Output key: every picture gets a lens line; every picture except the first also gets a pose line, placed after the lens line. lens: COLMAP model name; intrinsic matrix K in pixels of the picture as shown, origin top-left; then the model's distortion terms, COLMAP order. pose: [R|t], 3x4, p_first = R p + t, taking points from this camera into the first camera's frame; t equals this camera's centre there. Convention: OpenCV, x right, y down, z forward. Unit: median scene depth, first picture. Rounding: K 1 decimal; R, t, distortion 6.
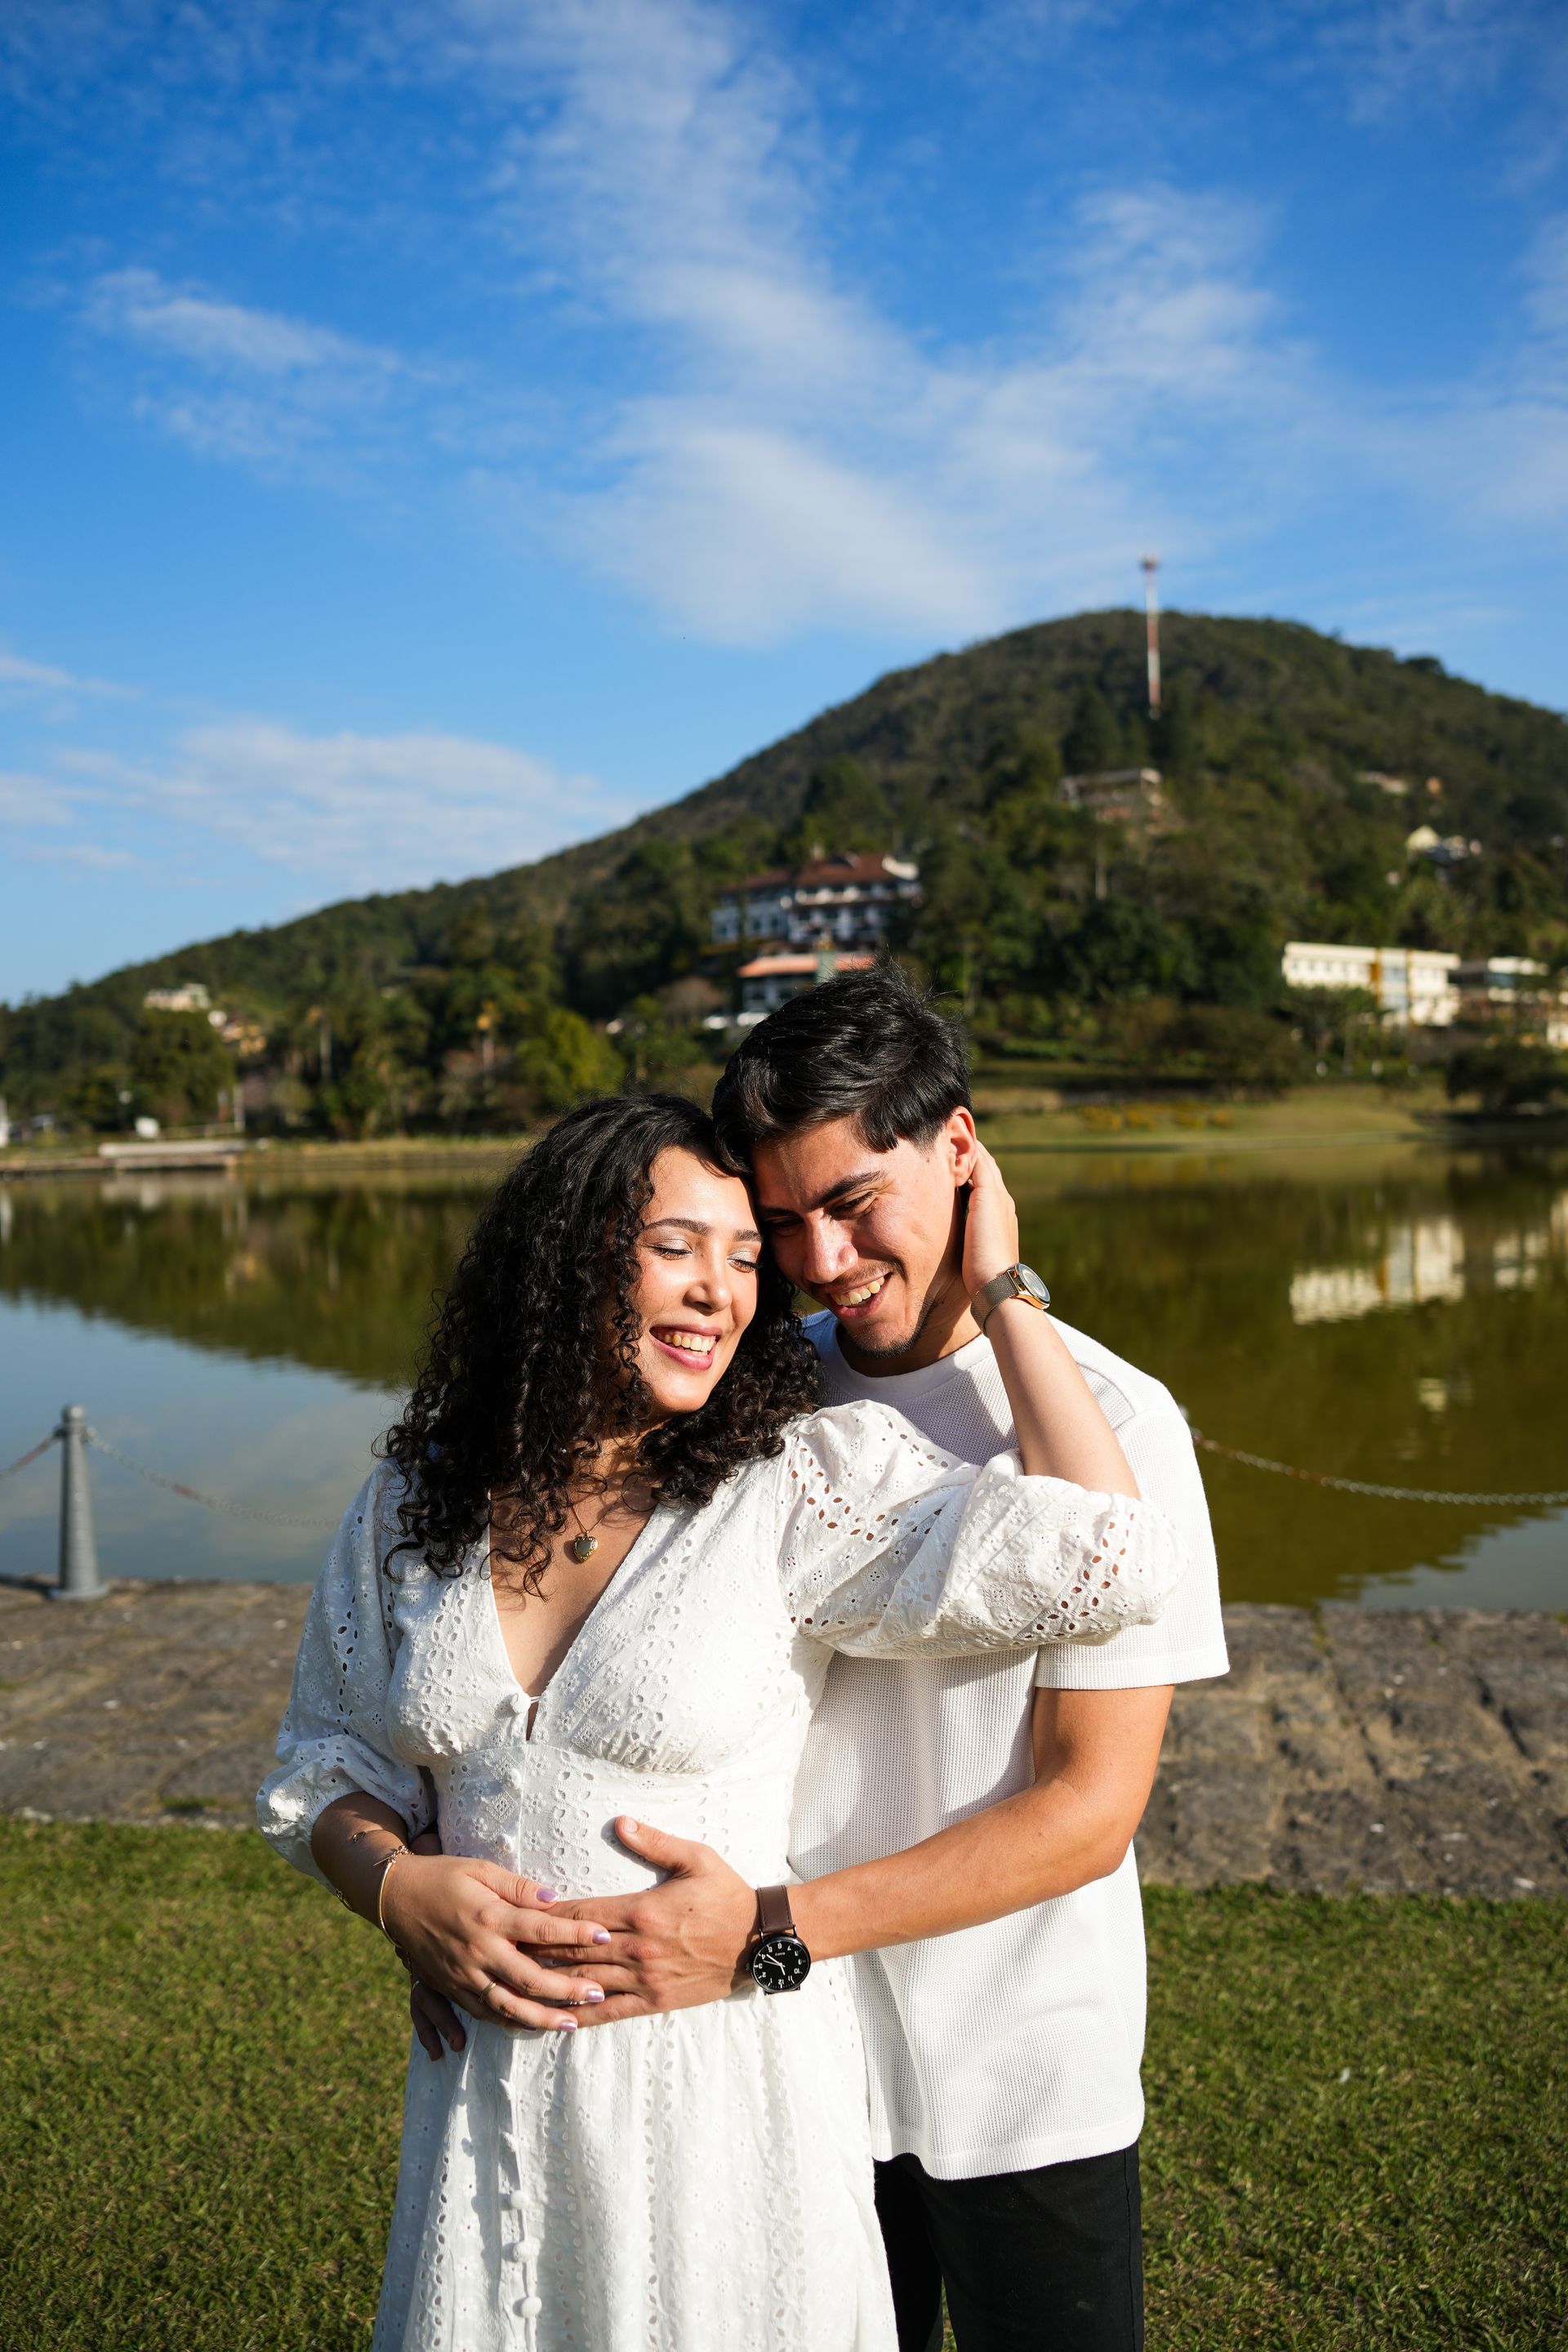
lens RADIAL K [[2806.5, 0, 784.0], [0, 2806.5, 1176.0], [0, 0, 1]] dist [0.001095, 0.006939]
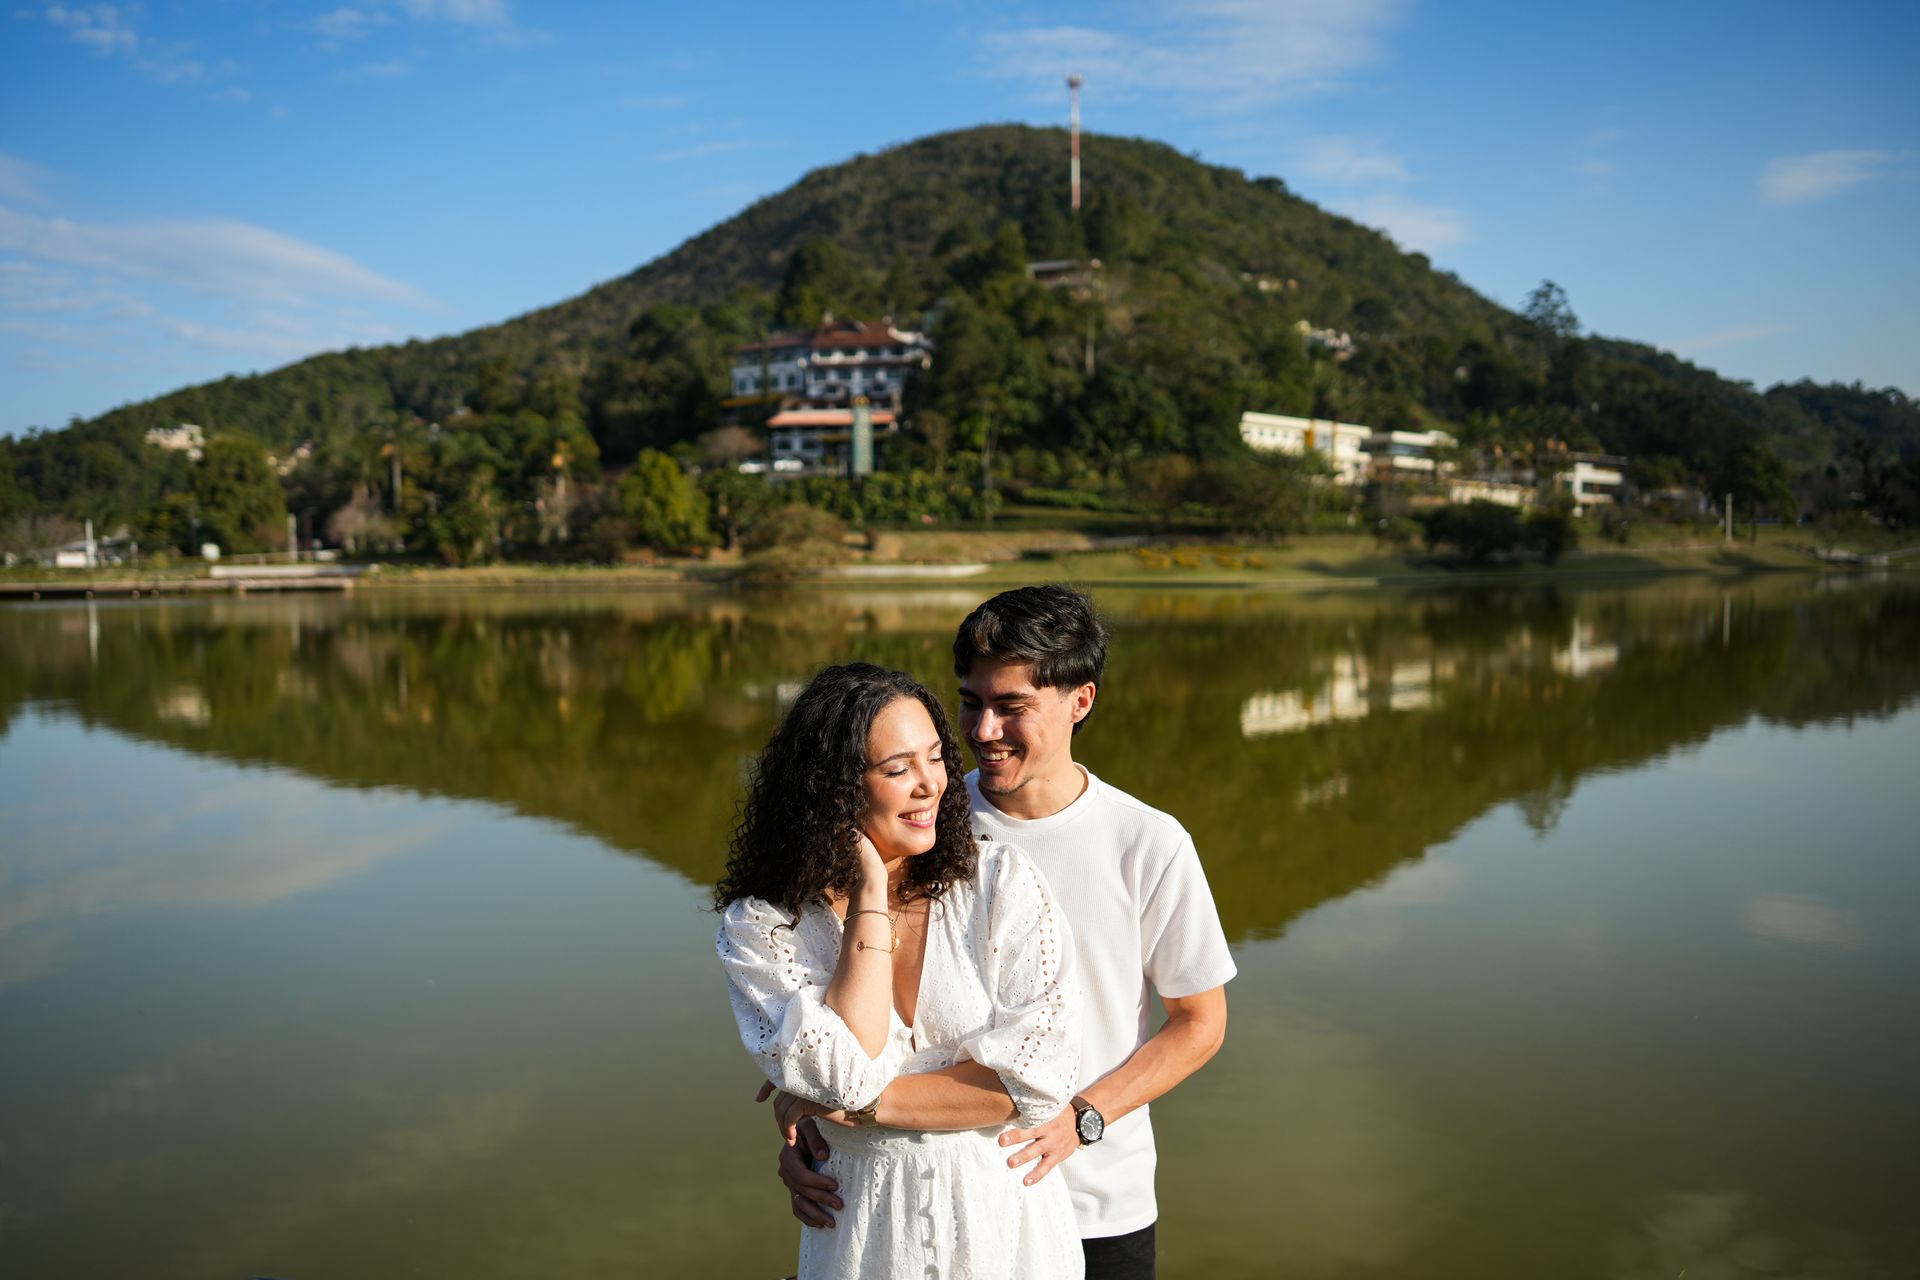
lens RADIAL K [[2291.0, 0, 959.9], [0, 2291.0, 717.3], [0, 0, 1]] dist [0.001095, 0.006939]
pose [[0.982688, 0.005809, 0.185180, -0.107765], [-0.014253, 0.998917, 0.044298, 0.002904], [-0.184722, -0.046170, 0.981706, 0.083983]]
